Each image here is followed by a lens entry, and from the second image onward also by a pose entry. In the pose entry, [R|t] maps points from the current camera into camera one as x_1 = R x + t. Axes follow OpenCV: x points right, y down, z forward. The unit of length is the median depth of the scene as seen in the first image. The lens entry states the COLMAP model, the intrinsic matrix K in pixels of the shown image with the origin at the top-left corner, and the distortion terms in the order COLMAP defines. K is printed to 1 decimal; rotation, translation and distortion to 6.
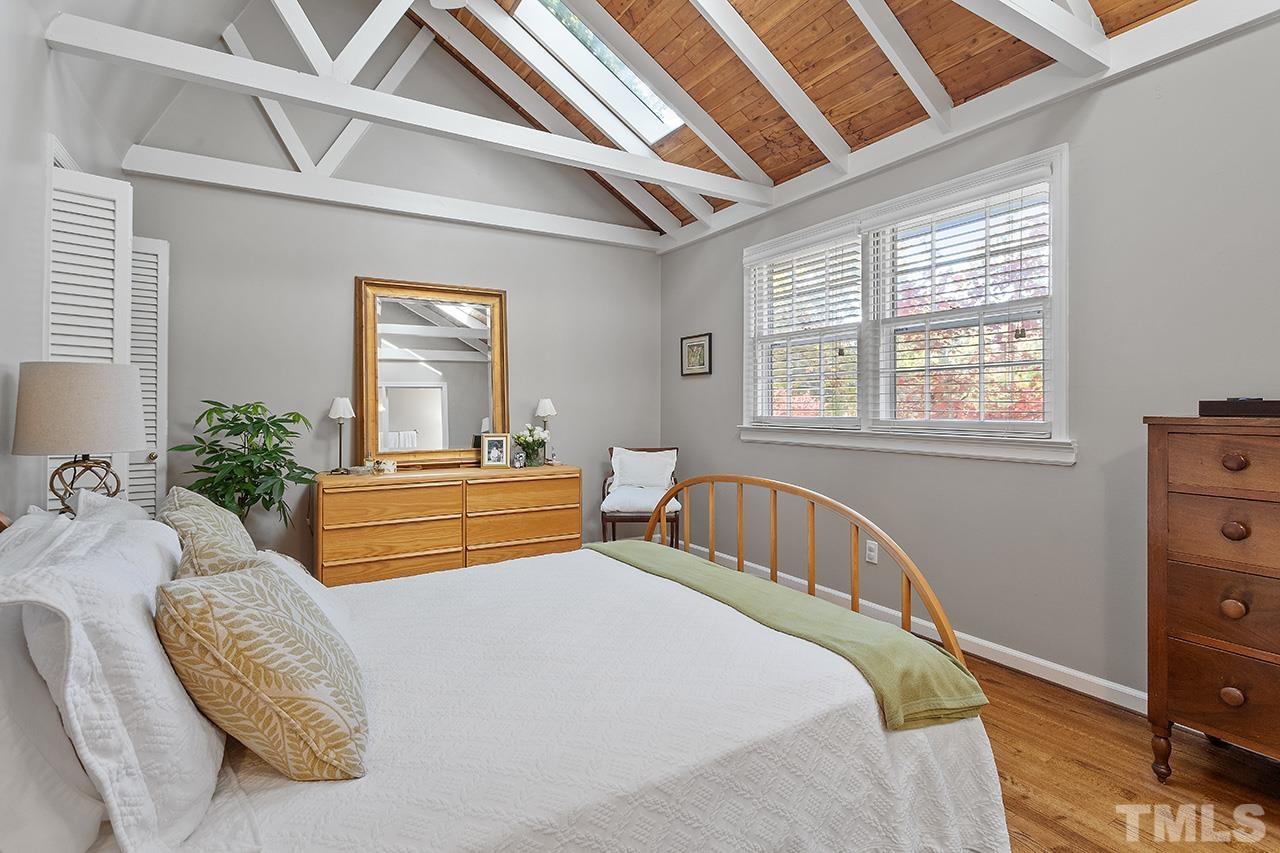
lens RADIAL K [[623.9, 0, 639.9], [0, 623.9, 408.3], [0, 0, 1]] dist [0.003906, 0.000793]
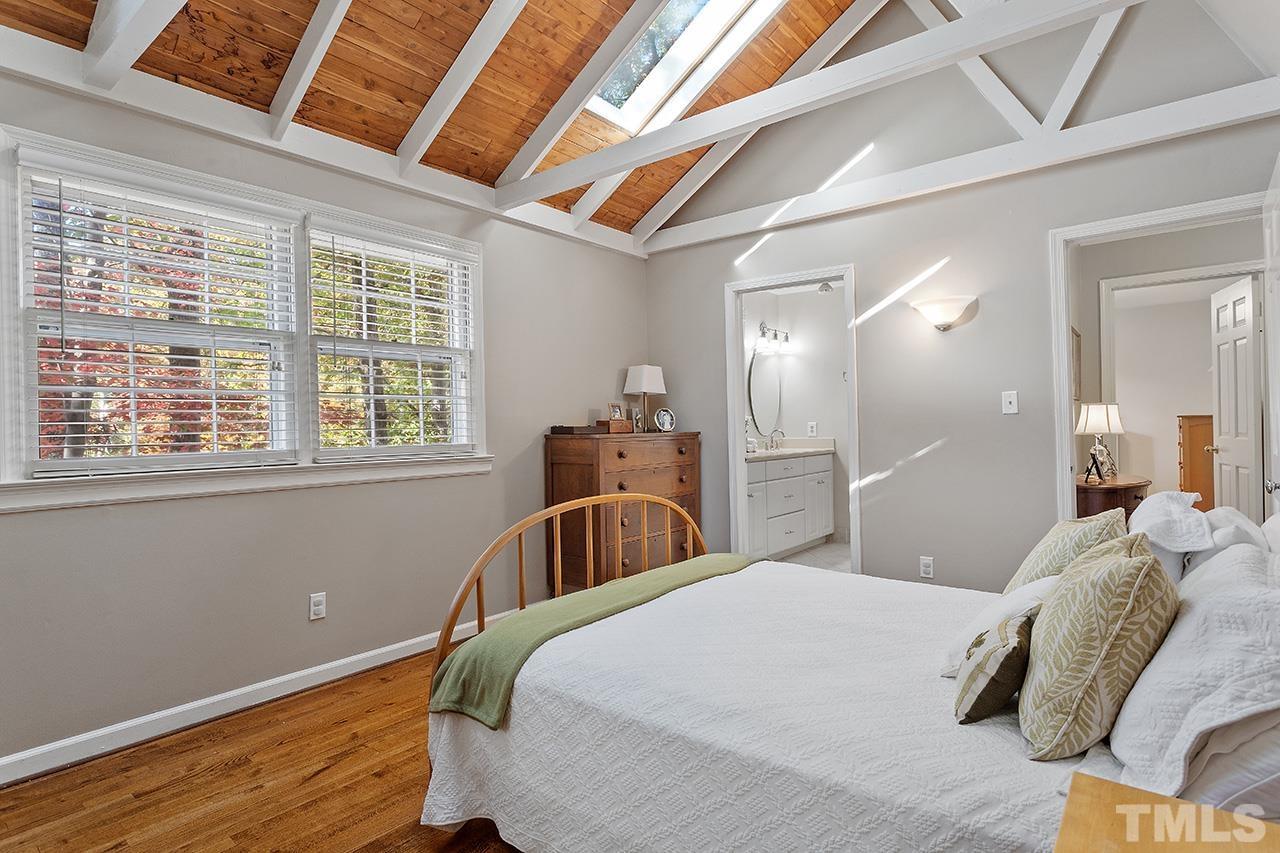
lens RADIAL K [[657.7, 0, 640.0], [0, 657.7, 426.5], [0, 0, 1]] dist [-0.001935, -0.000108]
pose [[-0.343722, 0.000290, 0.939071, -0.659800], [0.017037, 0.999837, 0.005928, -0.013471], [-0.938917, 0.018037, -0.343671, 0.944911]]
